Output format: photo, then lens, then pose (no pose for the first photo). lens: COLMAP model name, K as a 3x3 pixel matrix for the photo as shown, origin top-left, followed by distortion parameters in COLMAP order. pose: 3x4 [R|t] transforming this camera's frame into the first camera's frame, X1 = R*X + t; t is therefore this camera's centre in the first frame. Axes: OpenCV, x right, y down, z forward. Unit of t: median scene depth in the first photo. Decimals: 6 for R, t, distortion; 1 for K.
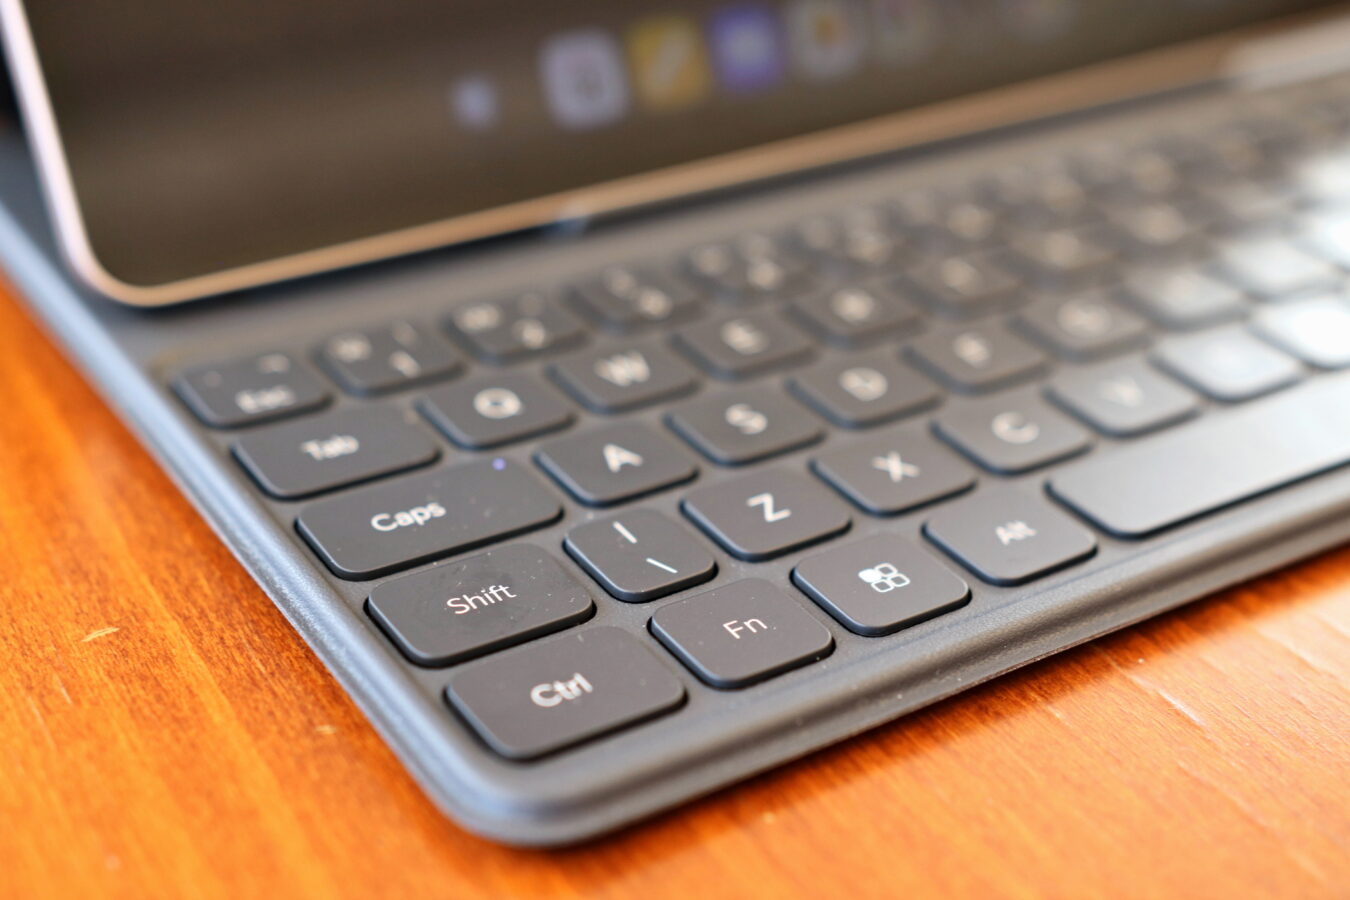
lens RADIAL K [[2106.2, 0, 675.0], [0, 2106.2, 450.0], [0, 0, 1]] dist [0.051485, 0.095289]
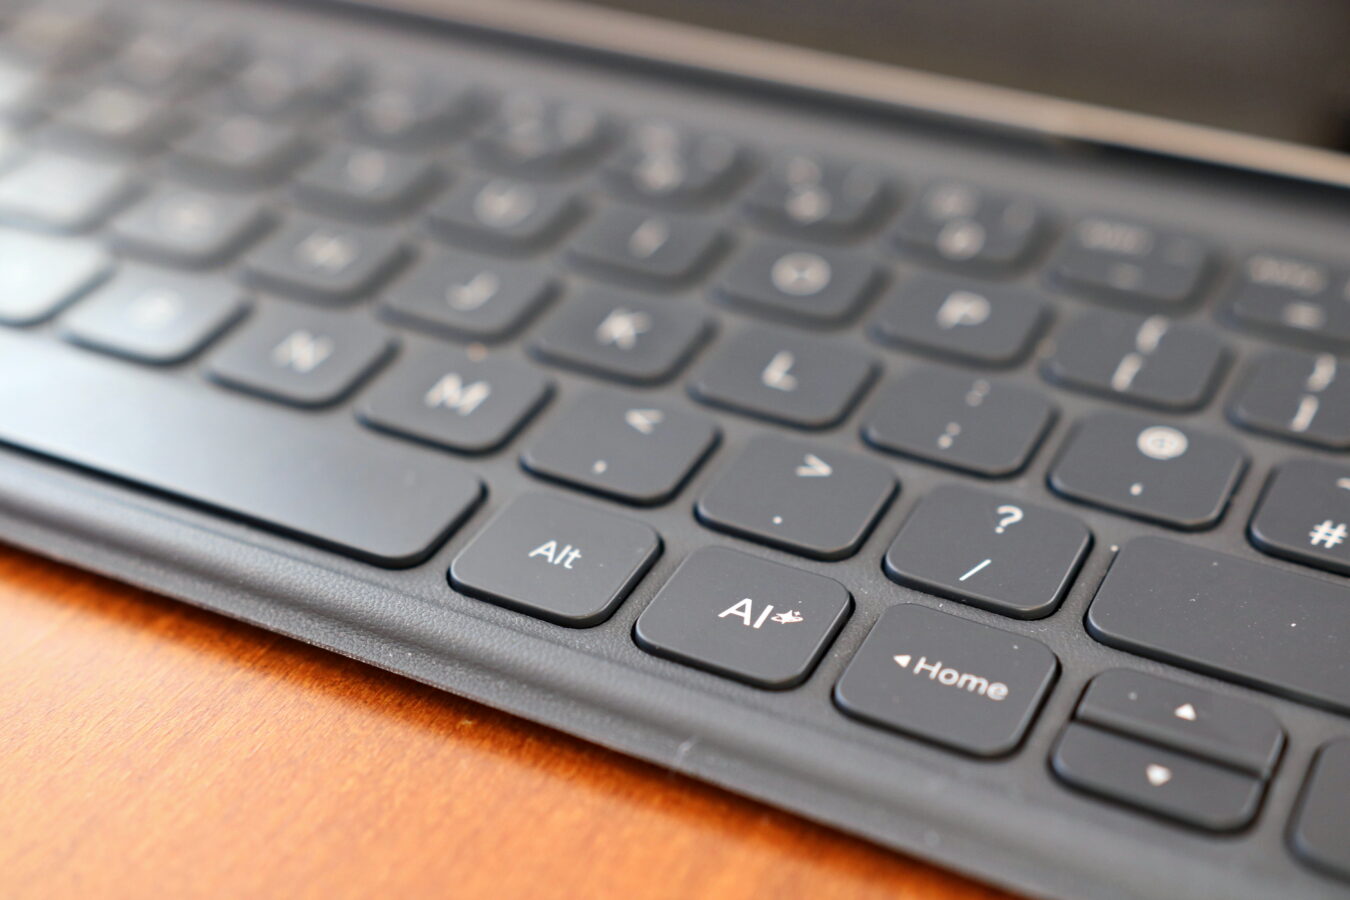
lens RADIAL K [[2106.2, 0, 675.0], [0, 2106.2, 450.0], [0, 0, 1]] dist [0.051485, 0.095289]
pose [[0.493562, 0.453588, -0.742061, 1.208209], [-0.397571, 0.876531, 0.271350, -0.363620], [0.773520, 0.161094, 0.612956, 0.822204]]
